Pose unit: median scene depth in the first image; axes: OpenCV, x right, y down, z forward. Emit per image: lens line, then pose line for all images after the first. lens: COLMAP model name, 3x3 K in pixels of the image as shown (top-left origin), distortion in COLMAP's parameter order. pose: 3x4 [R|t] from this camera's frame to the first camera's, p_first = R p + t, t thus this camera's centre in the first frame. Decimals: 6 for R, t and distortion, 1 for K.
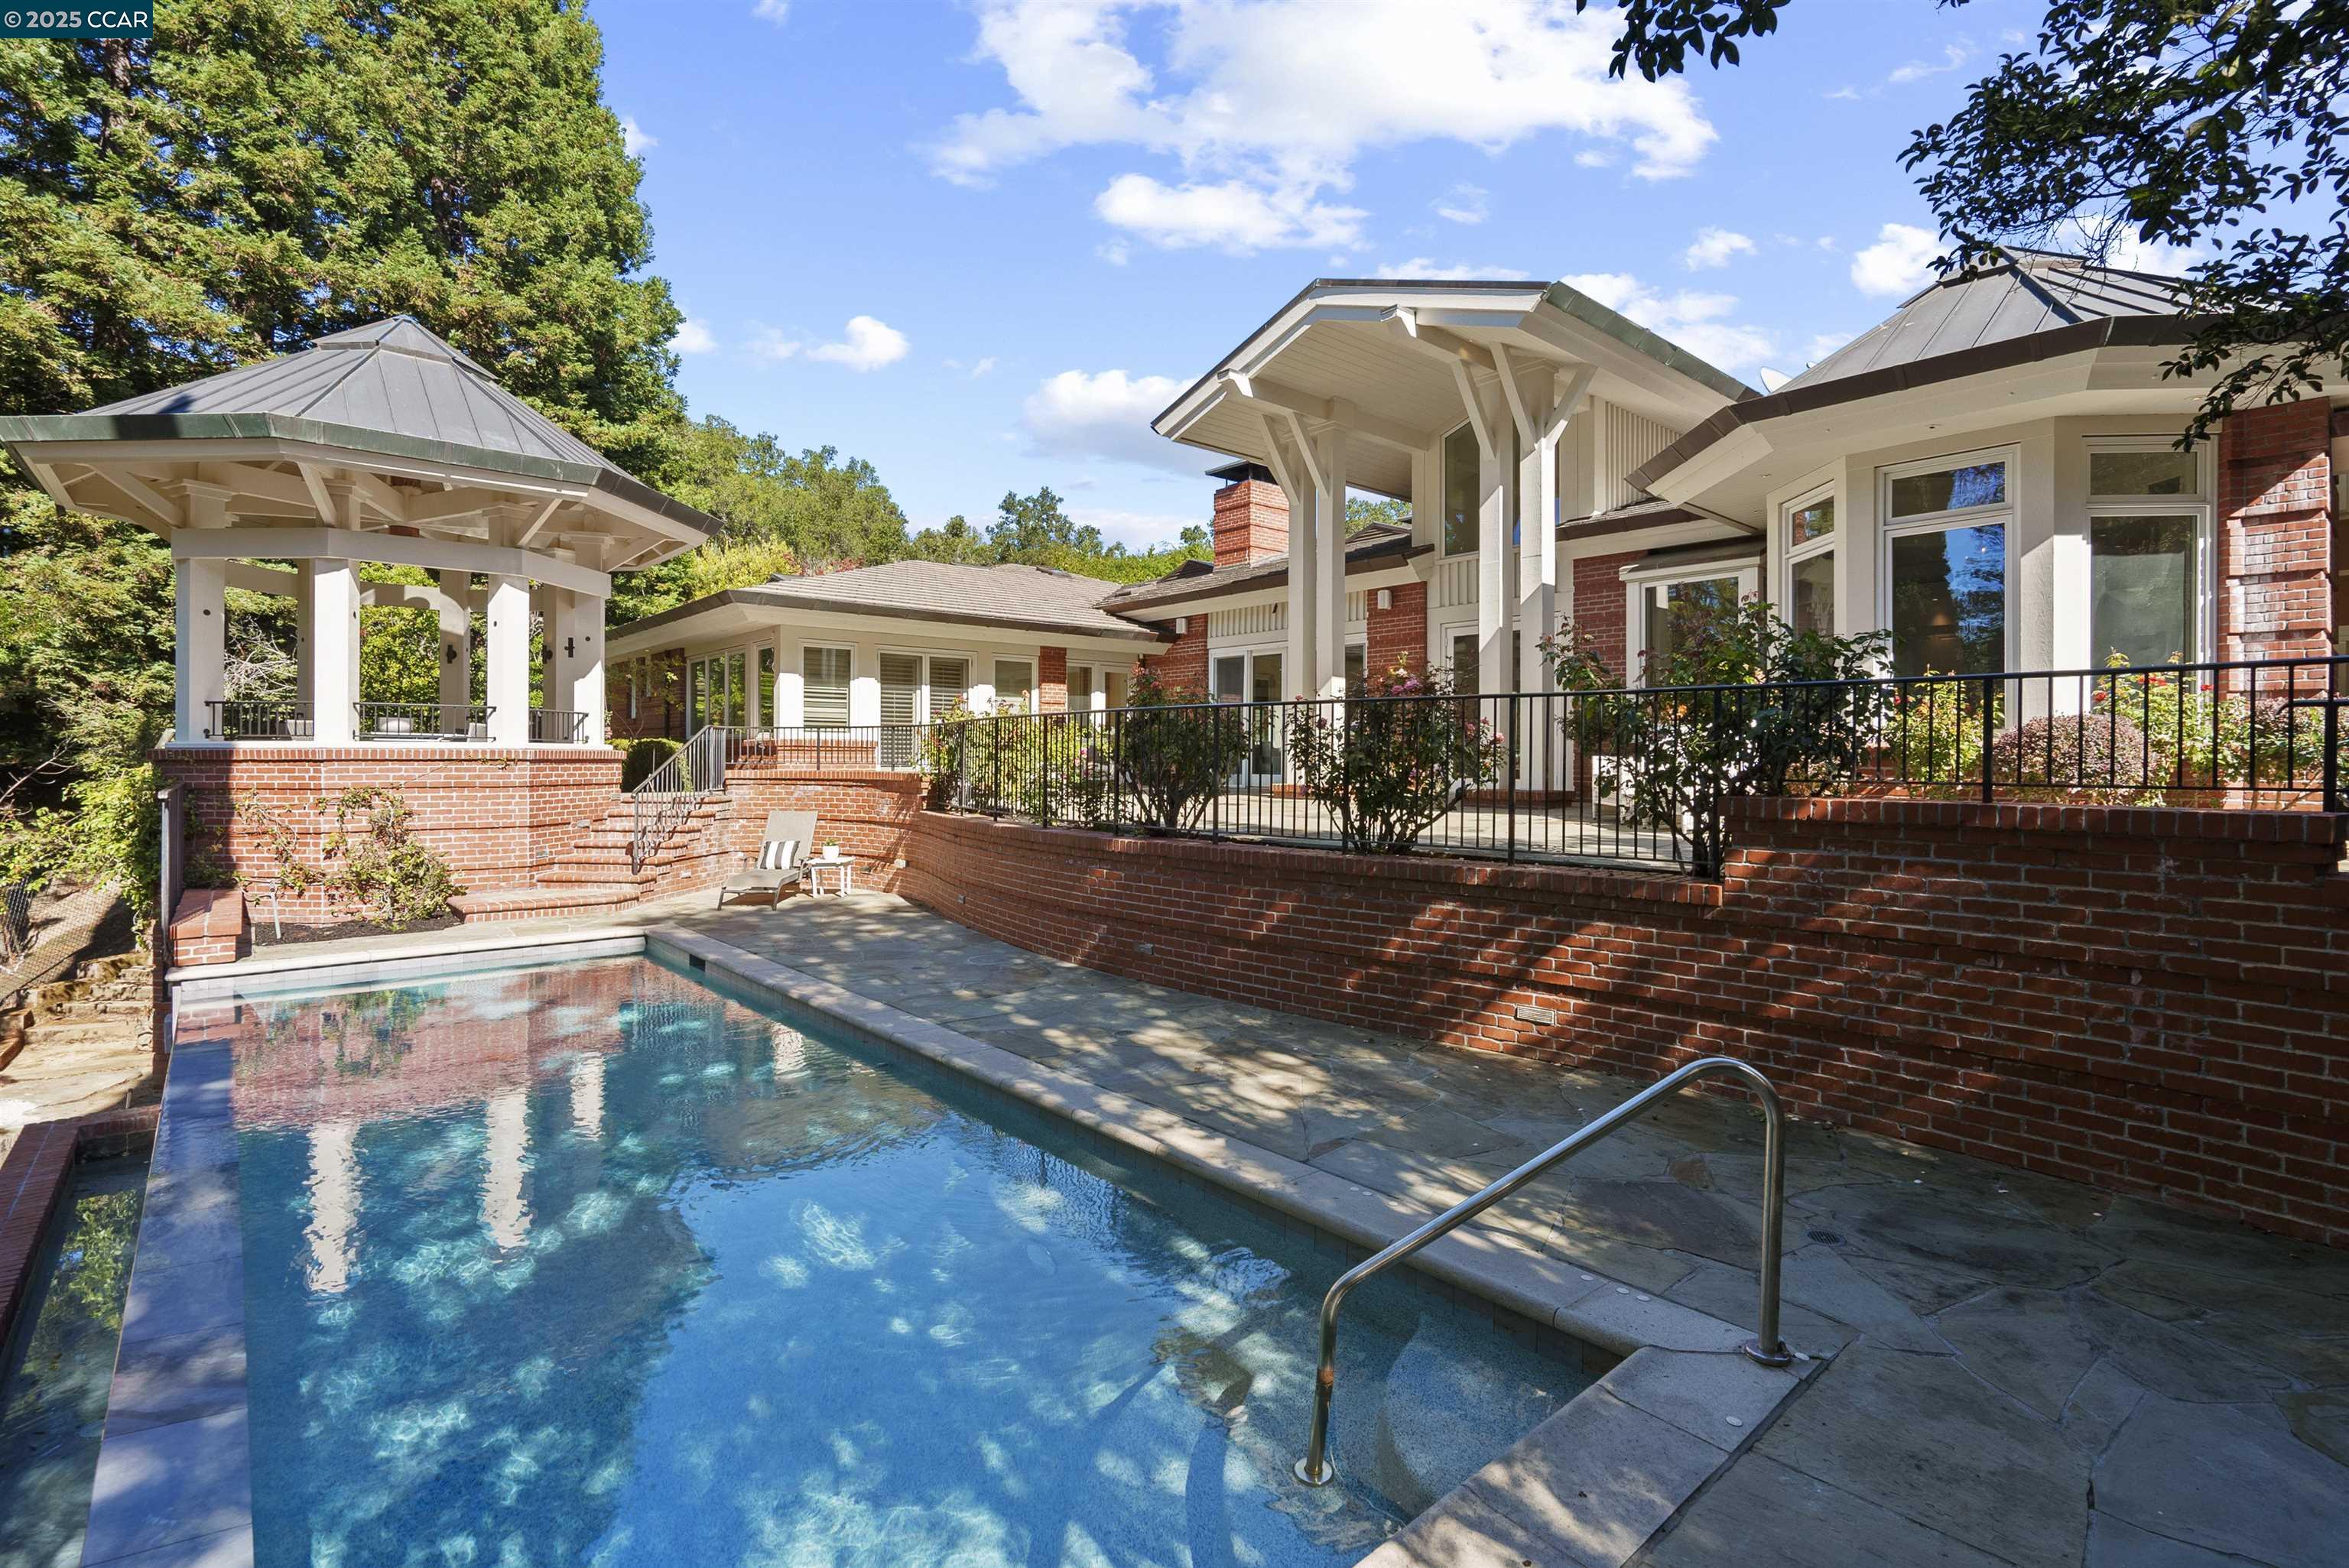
lens RADIAL K [[1091.3, 0, 1179.6], [0, 1091.3, 771.3], [0, 0, 1]] dist [-0.016095, -0.000313]
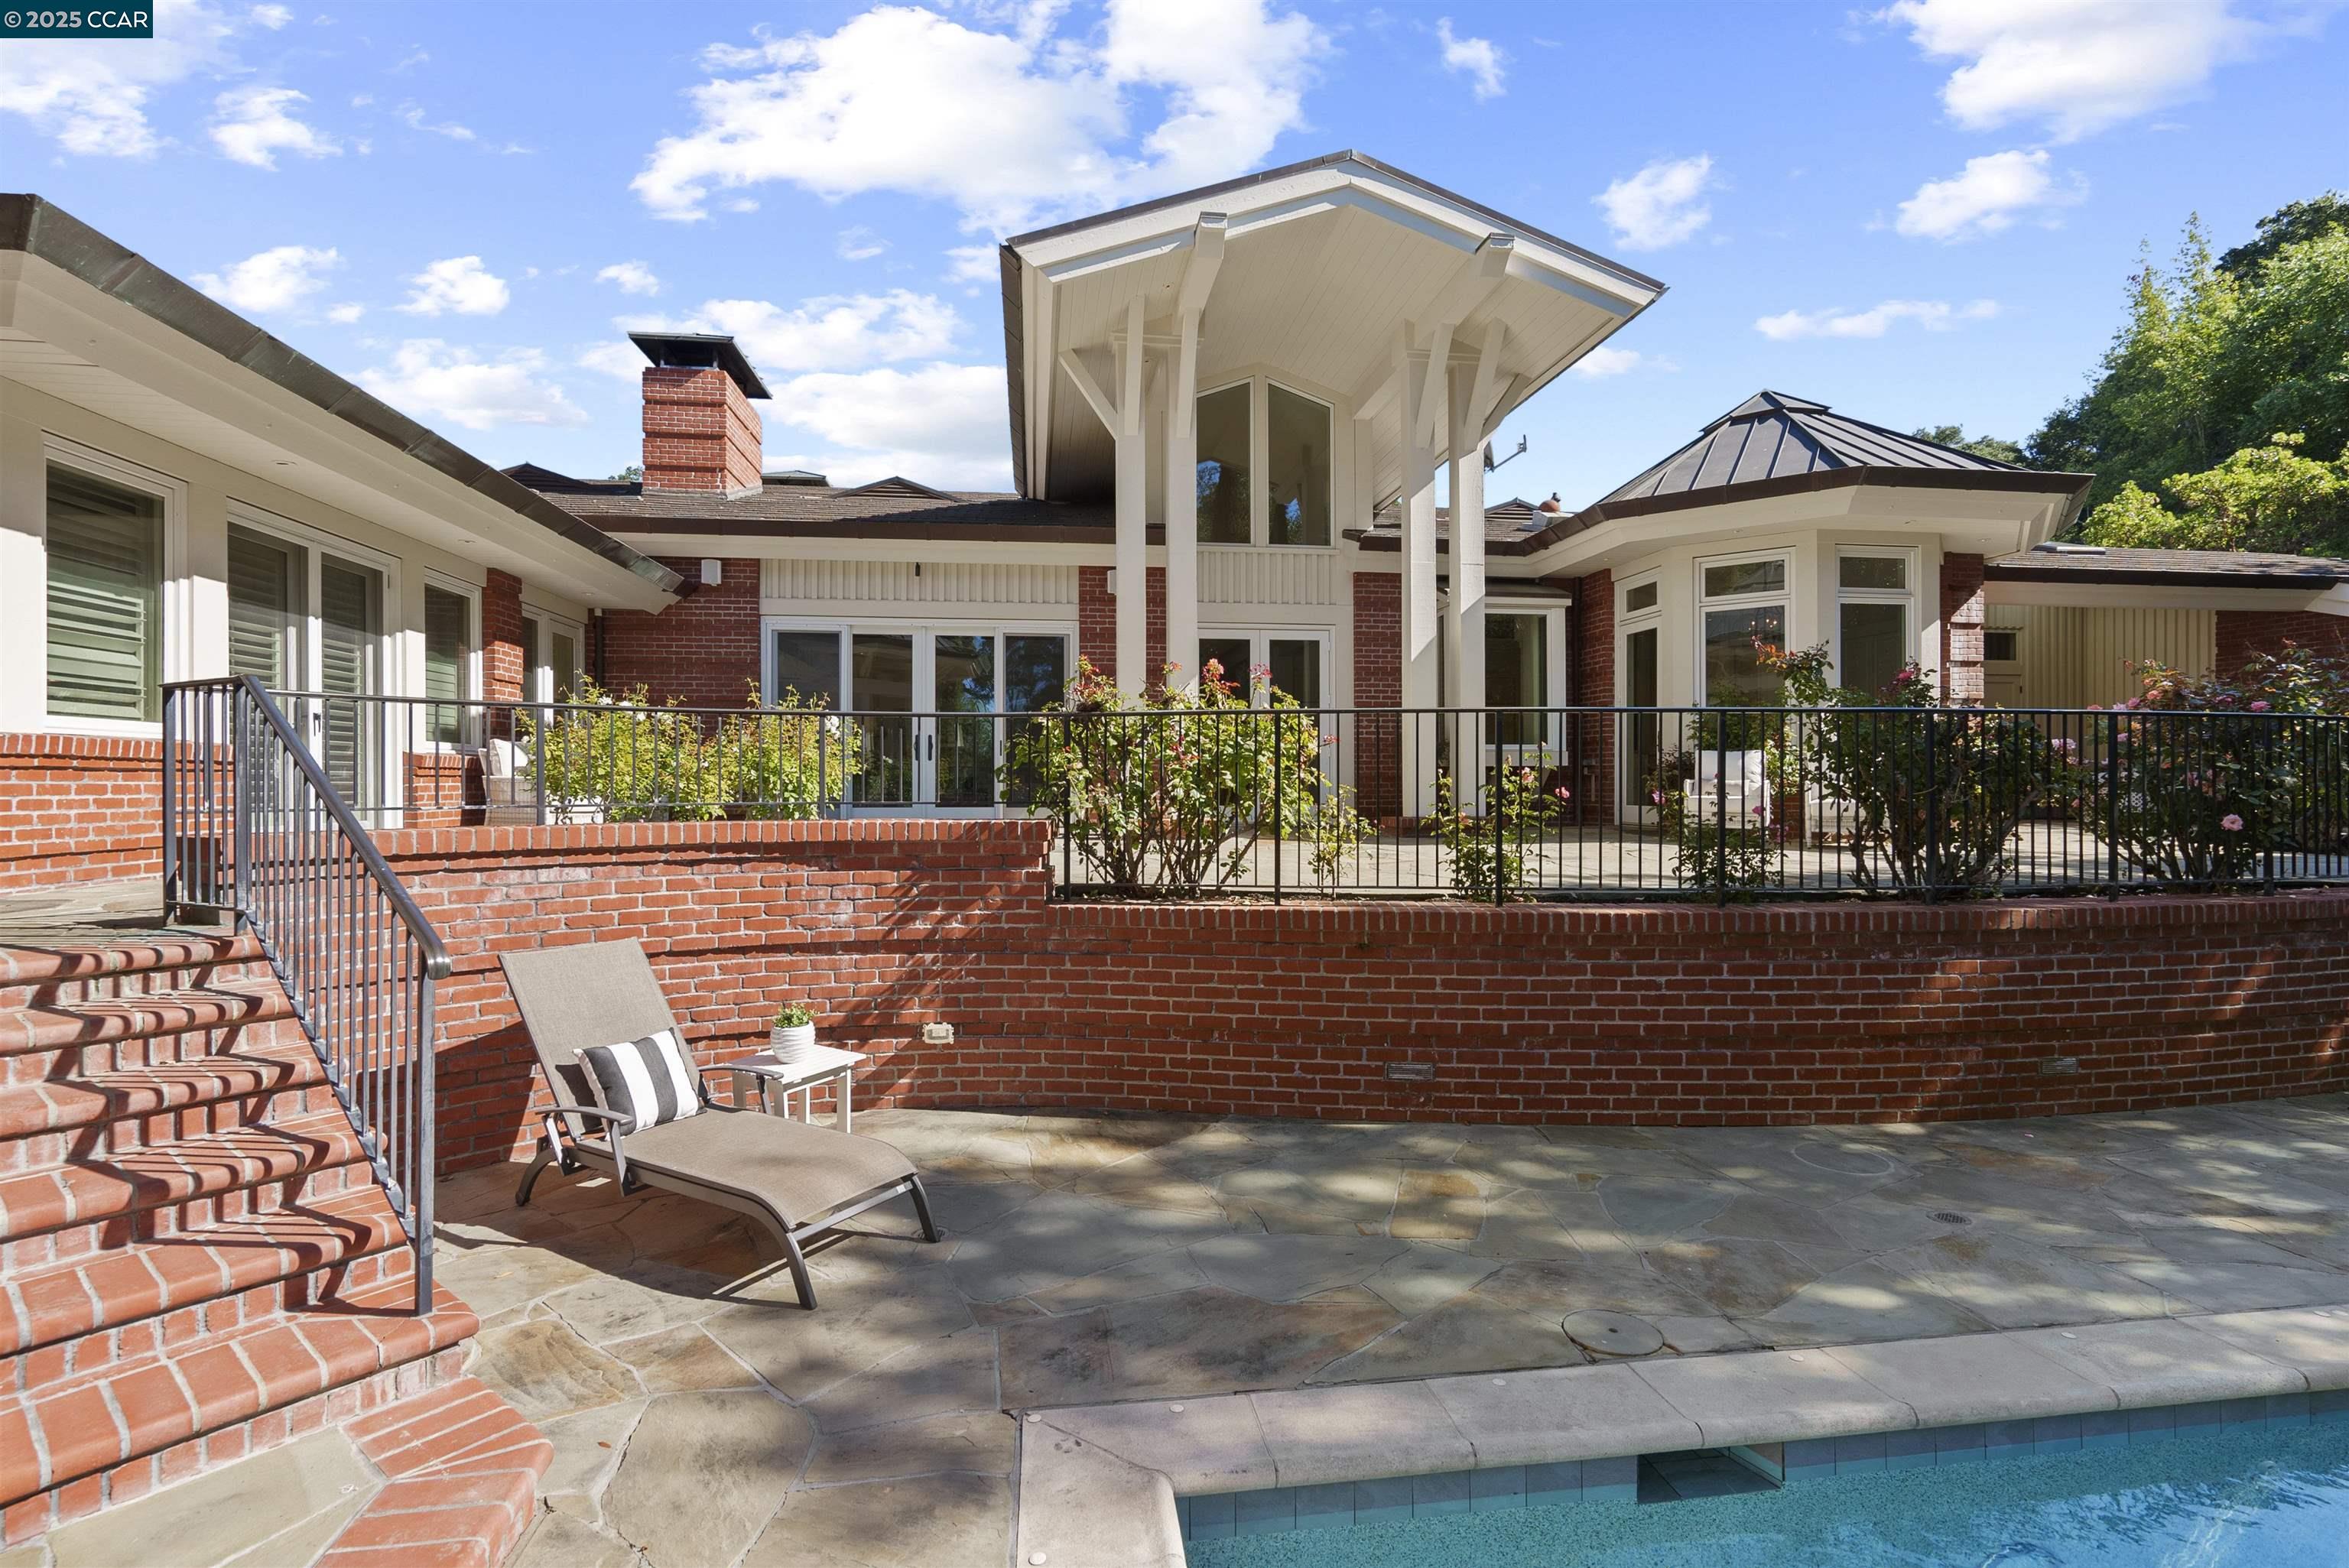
lens RADIAL K [[1091.3, 0, 1176.9], [0, 1091.3, 782.2], [0, 0, 1]] dist [-0.016095, -0.000313]
pose [[0.553329, 0.000134, 0.832963, -0.552787], [0.012992, 0.999877, -0.008791, -0.008976], [-0.832862, 0.015686, 0.553259, 0.674116]]
